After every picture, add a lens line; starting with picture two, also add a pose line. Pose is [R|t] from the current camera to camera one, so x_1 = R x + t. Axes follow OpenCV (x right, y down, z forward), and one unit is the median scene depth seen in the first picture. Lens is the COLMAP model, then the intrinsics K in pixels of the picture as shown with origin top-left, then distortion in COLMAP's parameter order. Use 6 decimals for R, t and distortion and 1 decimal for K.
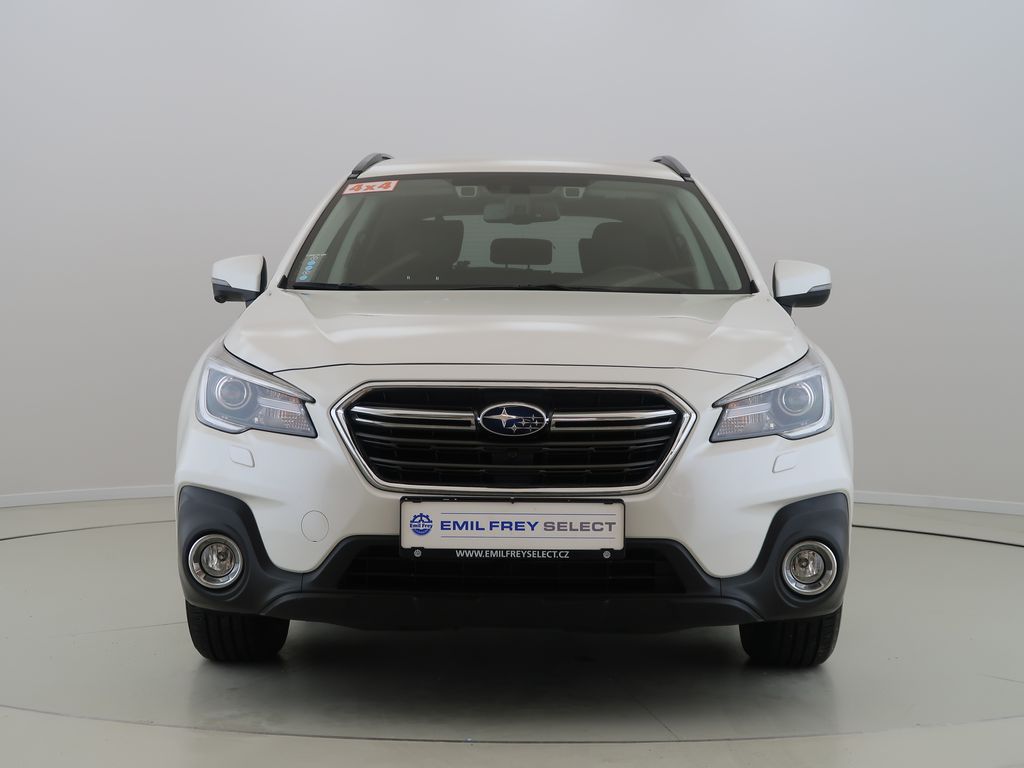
lens RADIAL K [[1676.4, 0, 512.0], [0, 1676.4, 384.0], [0, 0, 1]] dist [-0.055426, -0.100817]
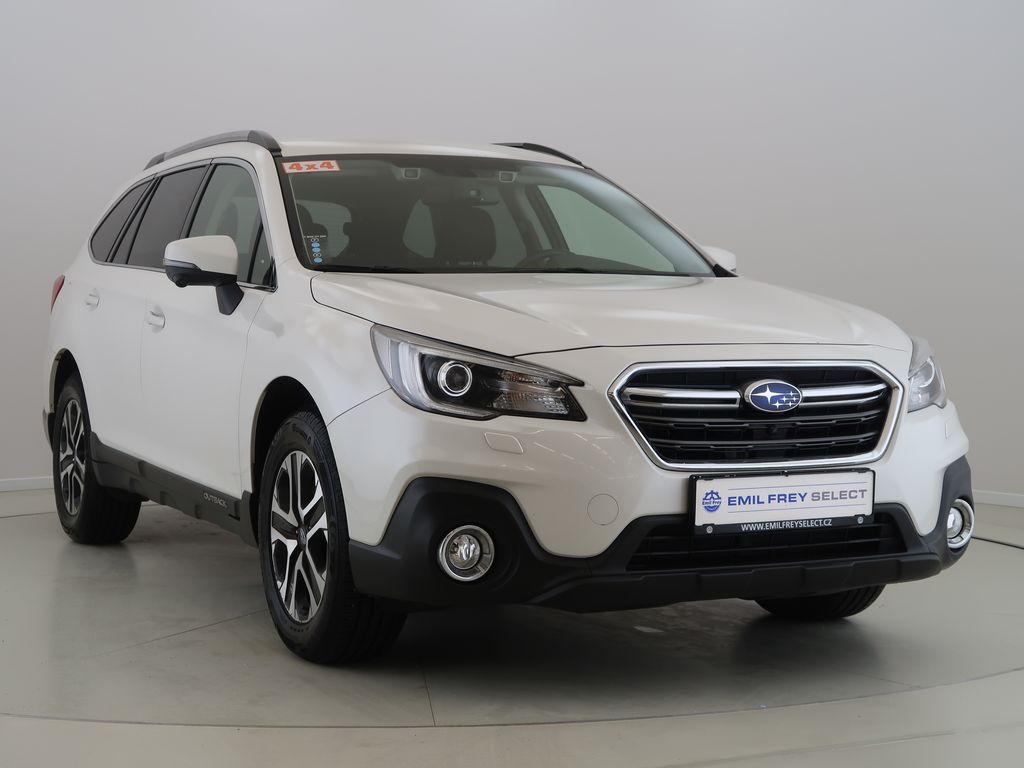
lens RADIAL K [[1676.4, 0, 512.0], [0, 1676.4, 384.0], [0, 0, 1]] dist [-0.055426, -0.100817]
pose [[0.915281, -0.025750, 0.401993, -0.571844], [0.022608, 0.999666, 0.012559, -0.003252], [-0.402182, -0.002407, 0.915557, 0.114271]]
